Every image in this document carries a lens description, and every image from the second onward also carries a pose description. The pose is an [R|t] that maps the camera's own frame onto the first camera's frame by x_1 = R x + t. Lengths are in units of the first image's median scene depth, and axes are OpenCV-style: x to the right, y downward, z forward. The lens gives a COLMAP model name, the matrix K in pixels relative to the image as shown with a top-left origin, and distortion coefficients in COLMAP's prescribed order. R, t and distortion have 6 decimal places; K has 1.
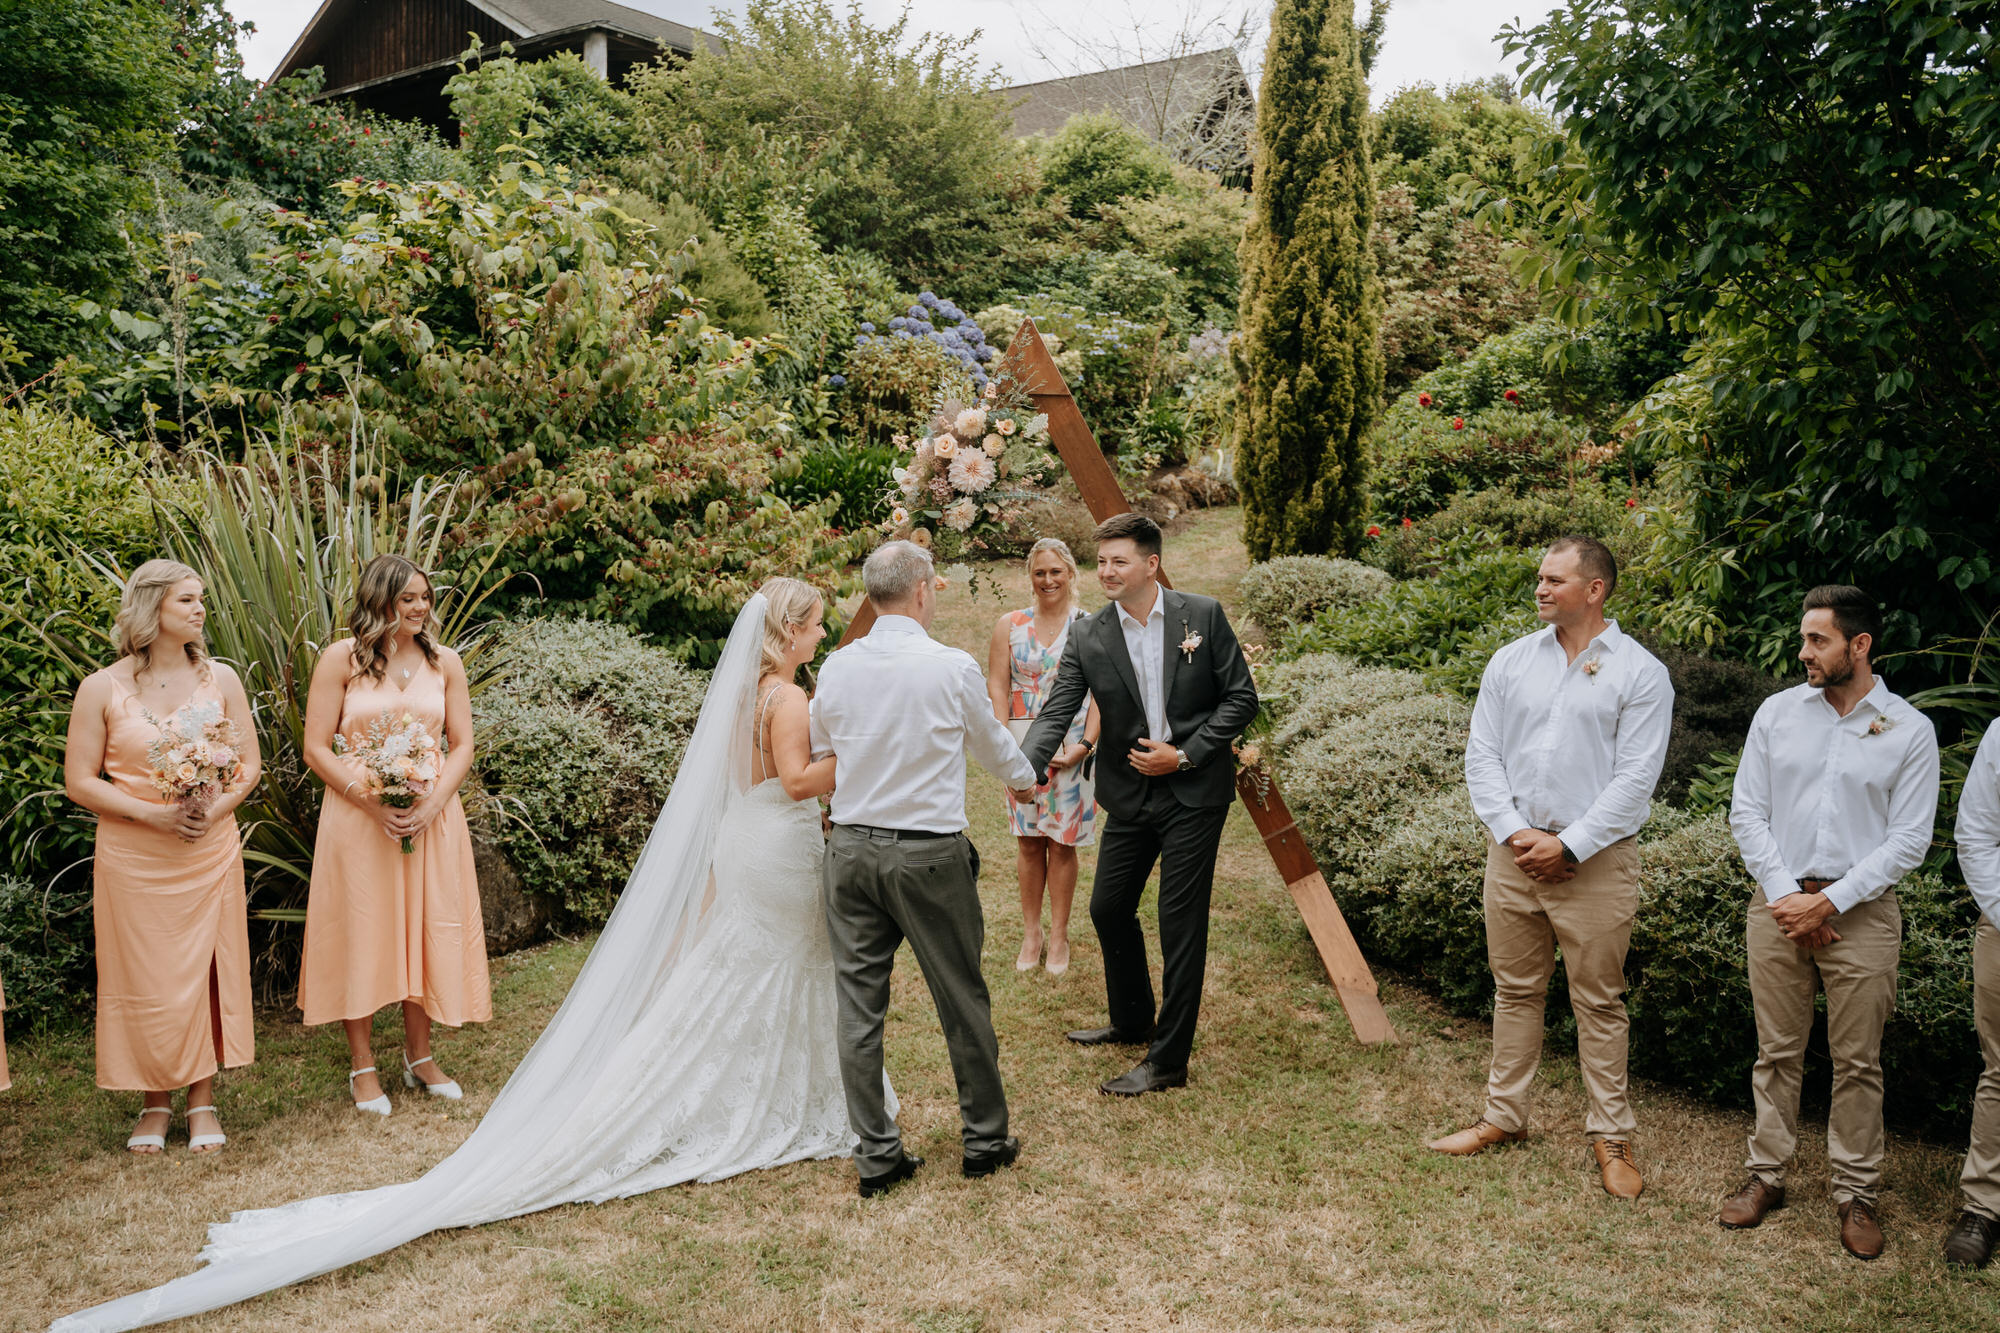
lens RADIAL K [[1688.4, 0, 999.7], [0, 1688.4, 675.3], [0, 0, 1]] dist [-0.120885, 0.126783]
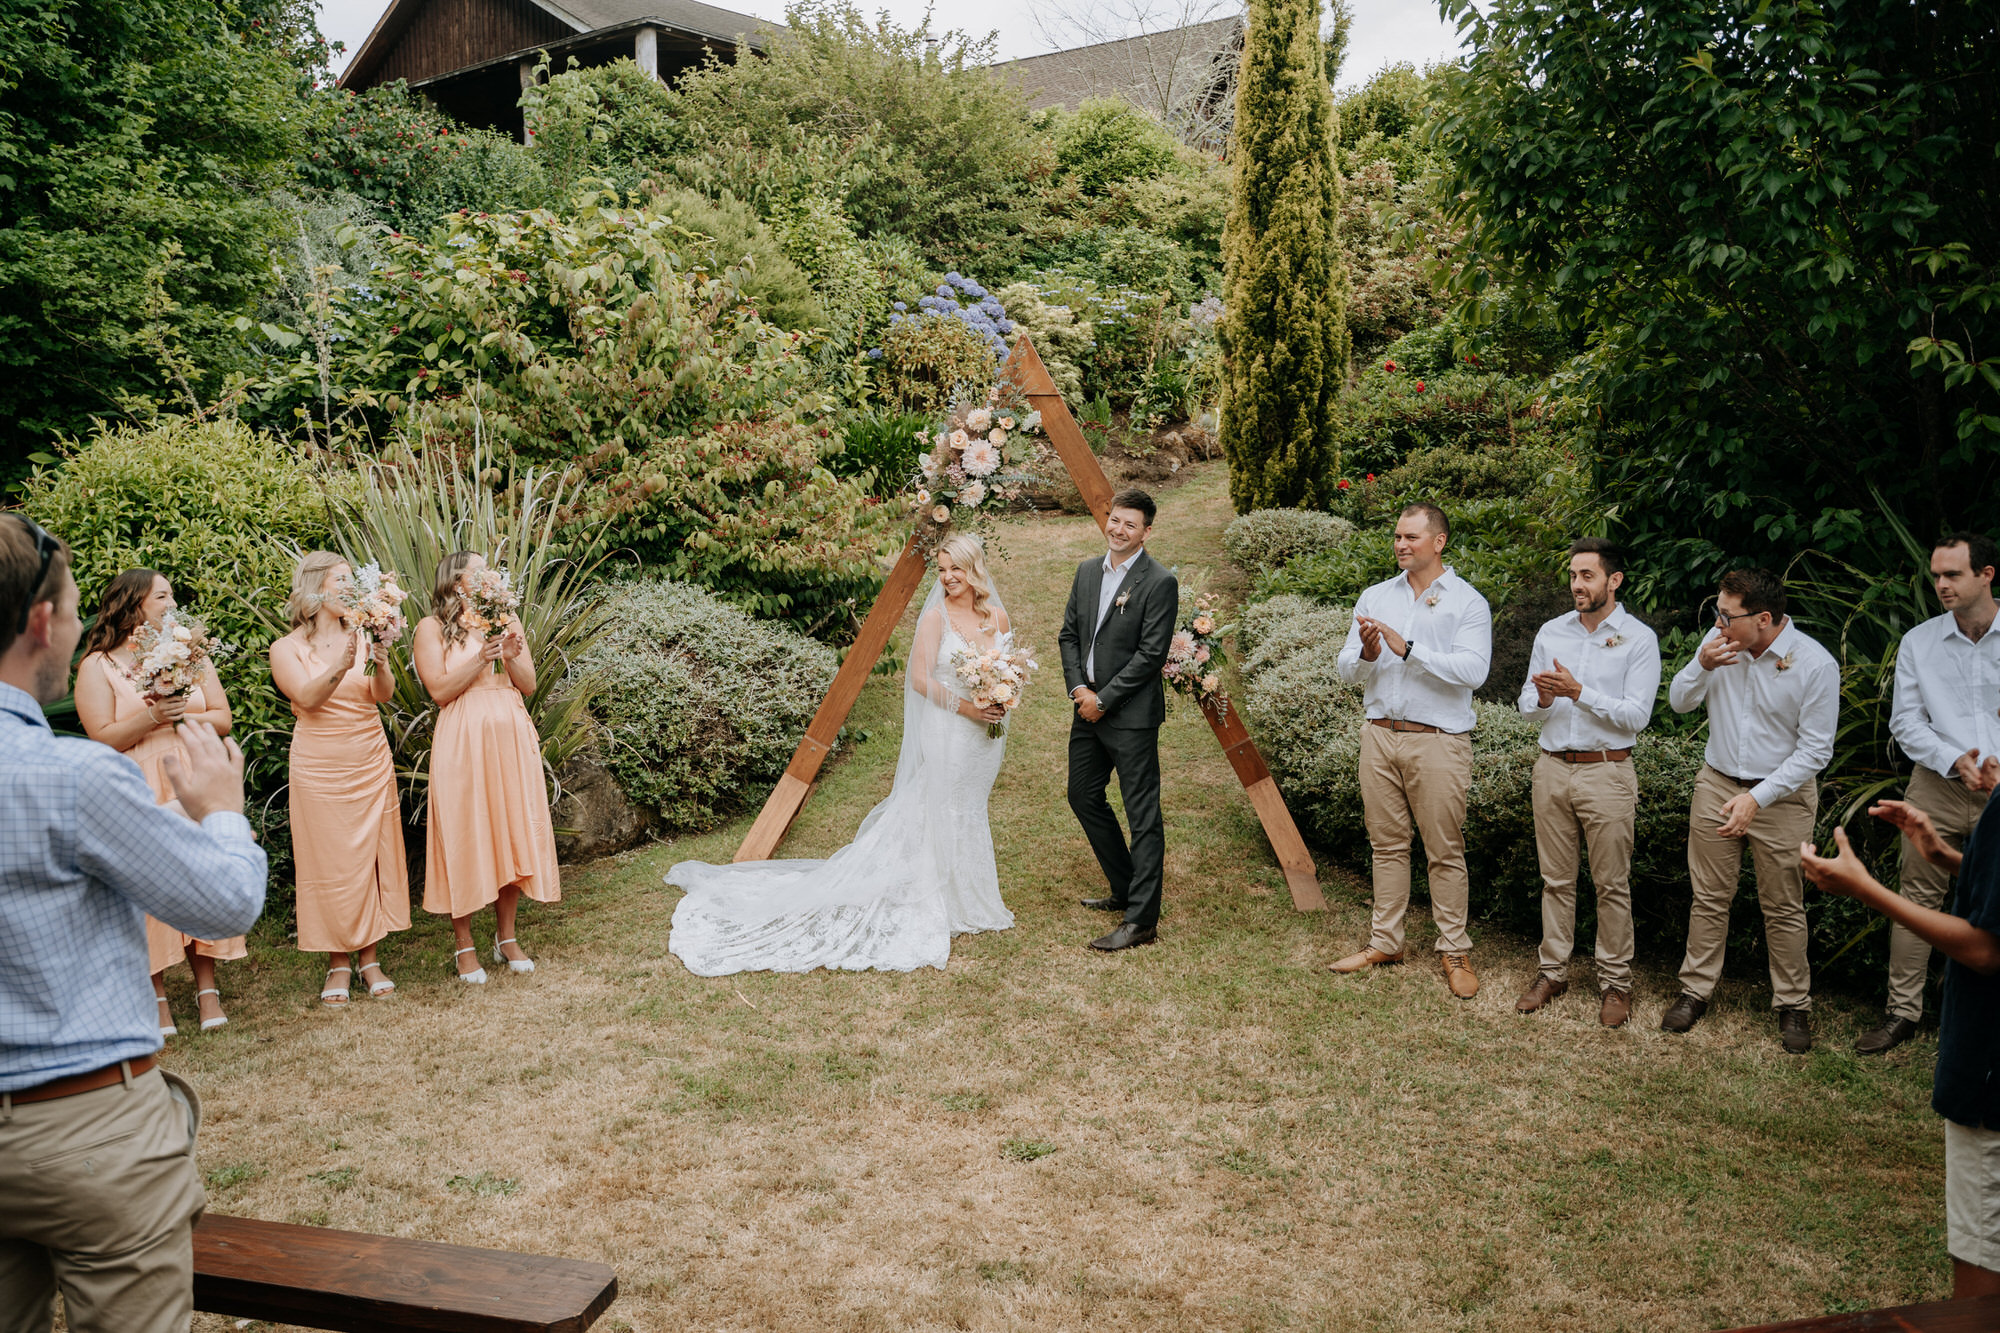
lens RADIAL K [[1626.1, 0, 1000.0], [0, 1626.1, 666.5], [0, 0, 1]] dist [-0.122856, 0.137465]
pose [[0.999517, -0.018282, -0.025135, 0.014816], [0.019191, 0.999152, 0.036417, -0.006717], [0.024448, -0.036882, 0.999021, -0.118487]]
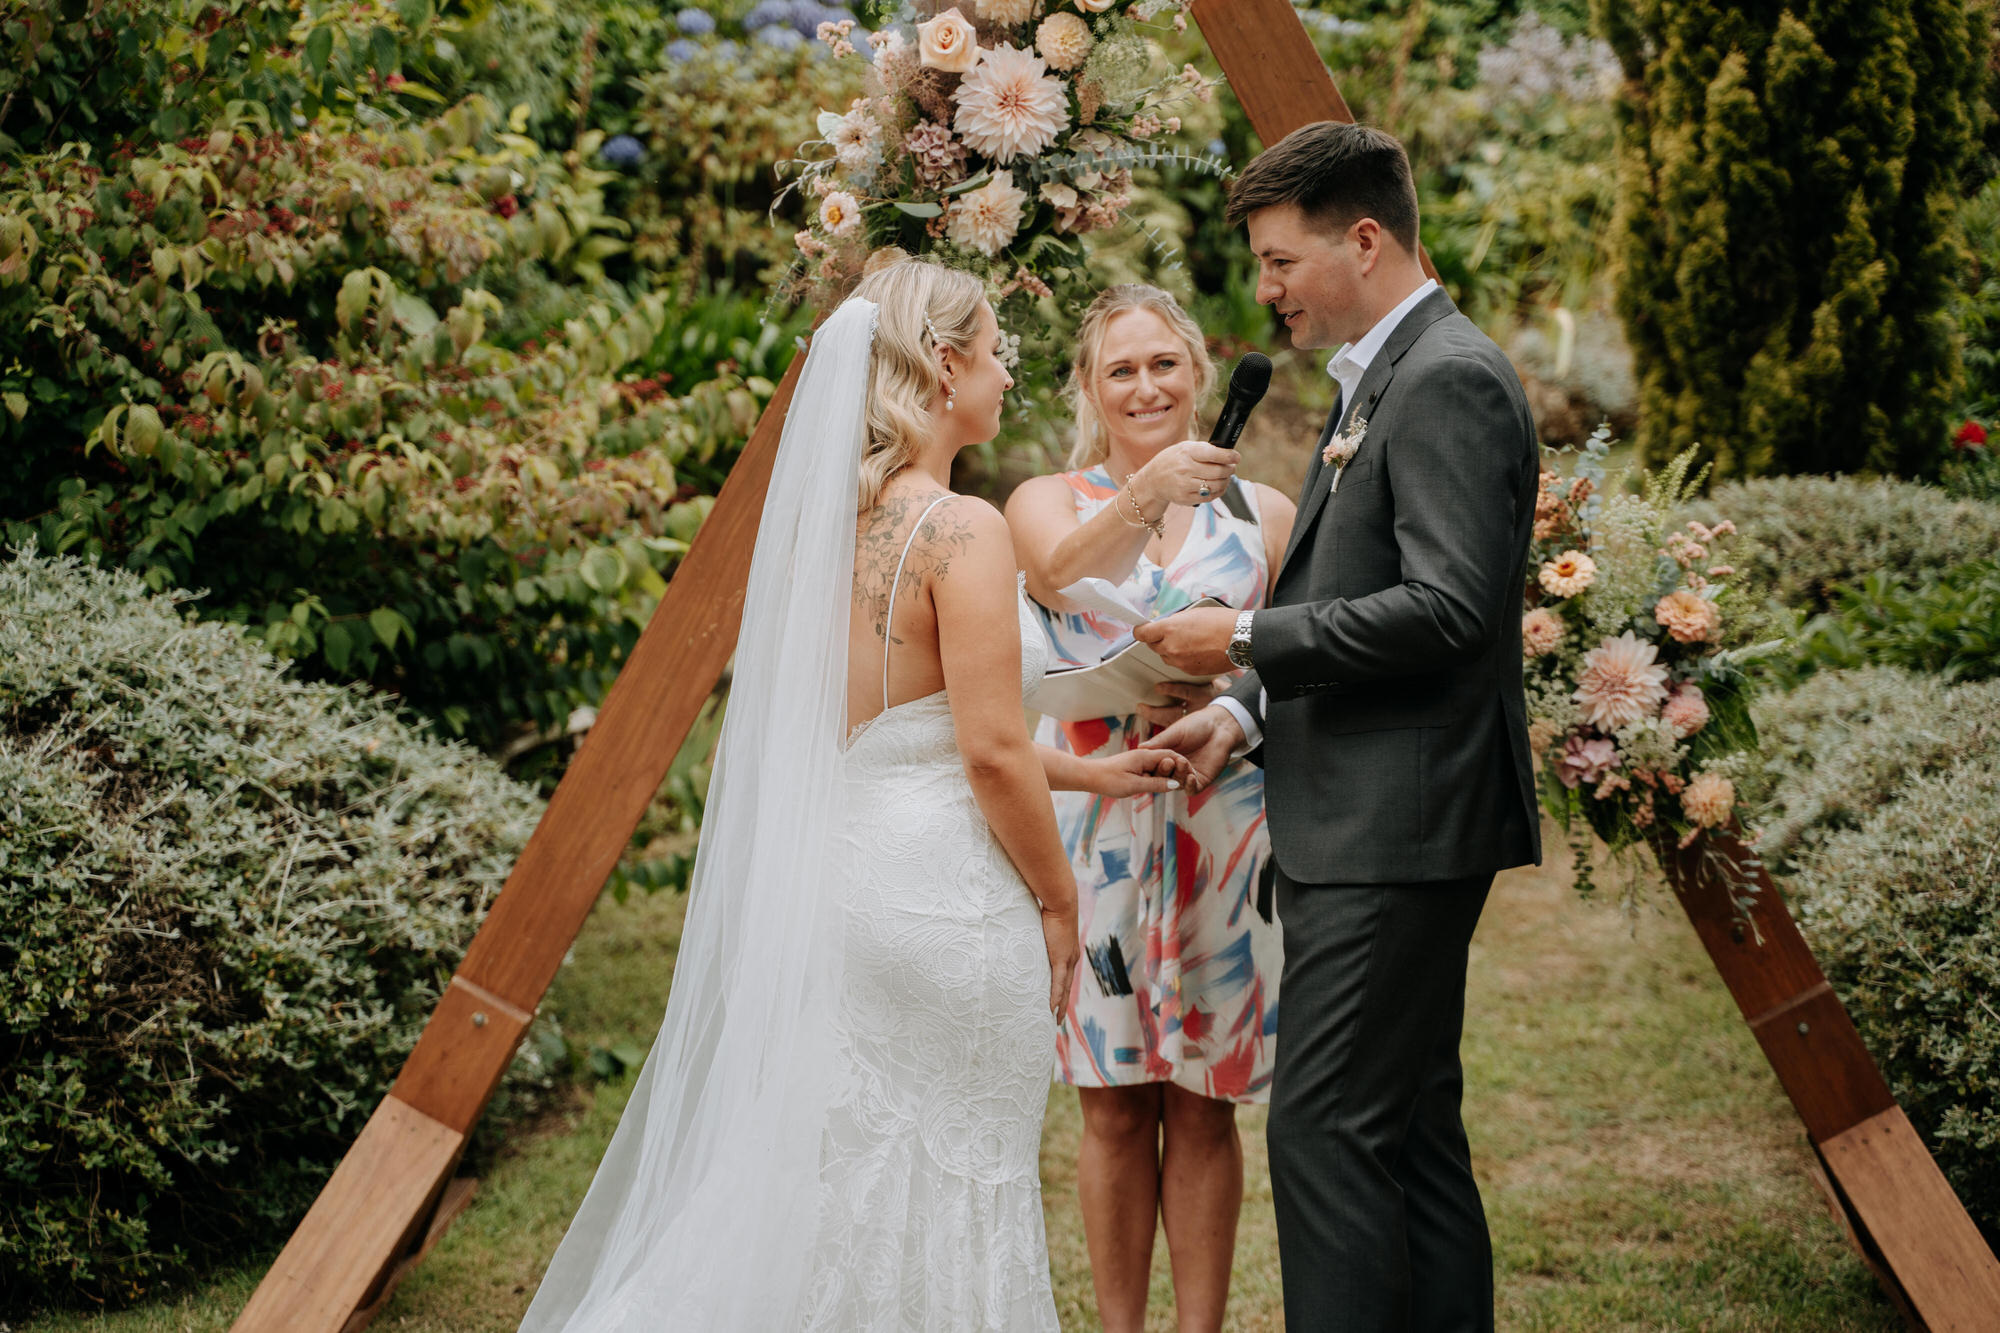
lens RADIAL K [[4160.4, 0, 1000.0], [0, 4160.4, 666.5], [0, 0, 1]] dist [0.298002, -0.123068]
pose [[0.999859, -0.016344, 0.003778, -0.014837], [0.016632, 0.995185, -0.096593, 0.066971], [-0.002181, 0.096642, 0.995317, -0.001109]]
